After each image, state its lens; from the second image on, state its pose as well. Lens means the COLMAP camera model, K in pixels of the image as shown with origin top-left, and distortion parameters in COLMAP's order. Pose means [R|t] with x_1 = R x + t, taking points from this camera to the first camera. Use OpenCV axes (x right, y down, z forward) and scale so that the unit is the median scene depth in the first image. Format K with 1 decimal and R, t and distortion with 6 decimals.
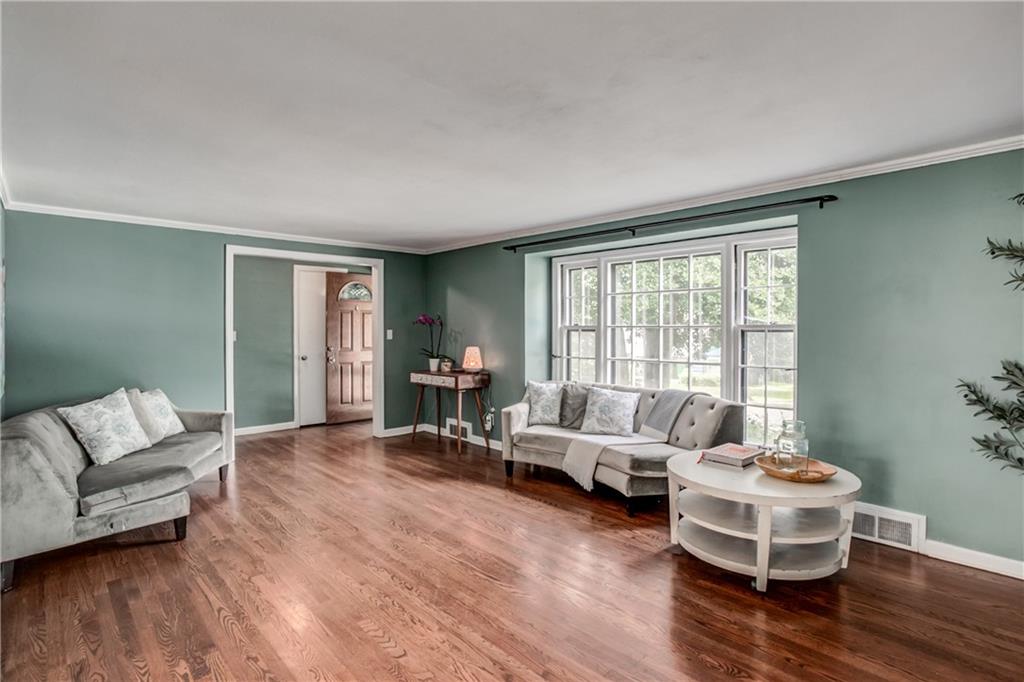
lens RADIAL K [[510.5, 0, 498.6], [0, 510.5, 334.2], [0, 0, 1]] dist [-0.026065, 0.001921]
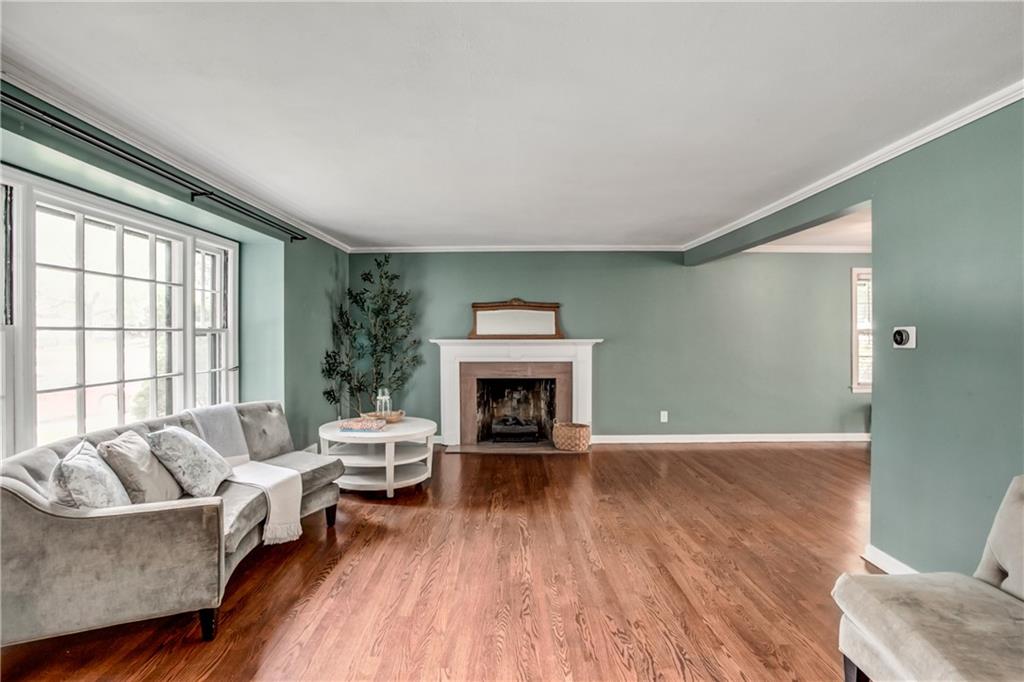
lens RADIAL K [[510.5, 0, 498.6], [0, 510.5, 334.2], [0, 0, 1]] dist [-0.026065, 0.001921]
pose [[-0.723526, -0.001758, 0.690295, -0.742570], [0.008141, 0.999905, 0.011080, -0.017504], [-0.690249, 0.013636, -0.723443, 1.716439]]
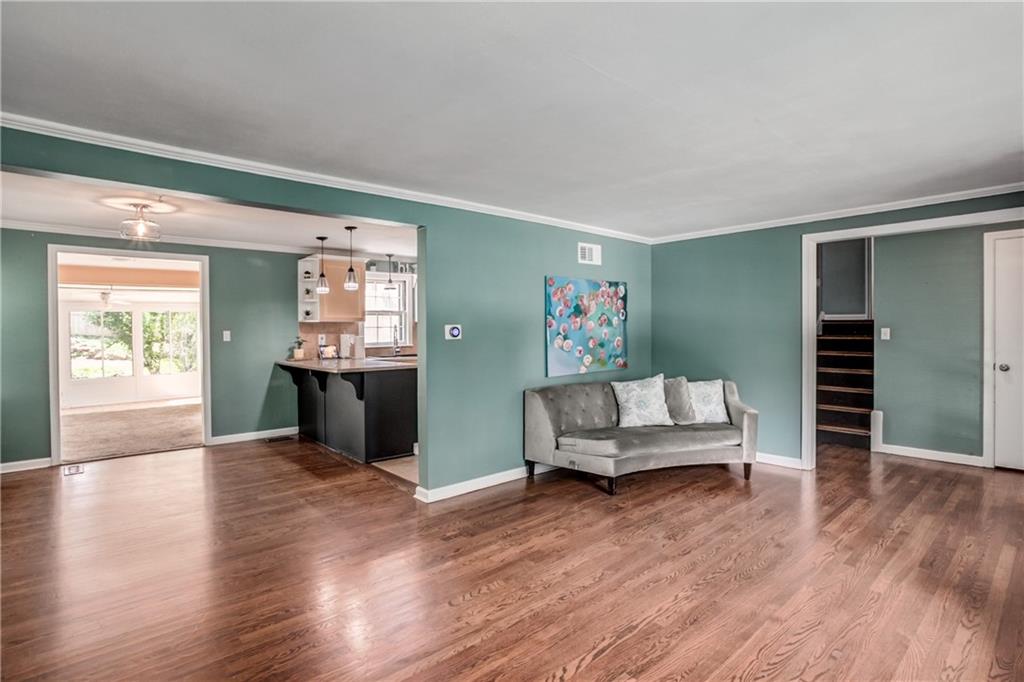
lens RADIAL K [[510.5, 0, 498.6], [0, 510.5, 334.2], [0, 0, 1]] dist [-0.026065, 0.001921]
pose [[-0.028312, 0.007831, -0.999568, 0.657930], [-0.002648, 0.999965, 0.007909, -0.003494], [0.999596, 0.002870, -0.028290, 0.763572]]
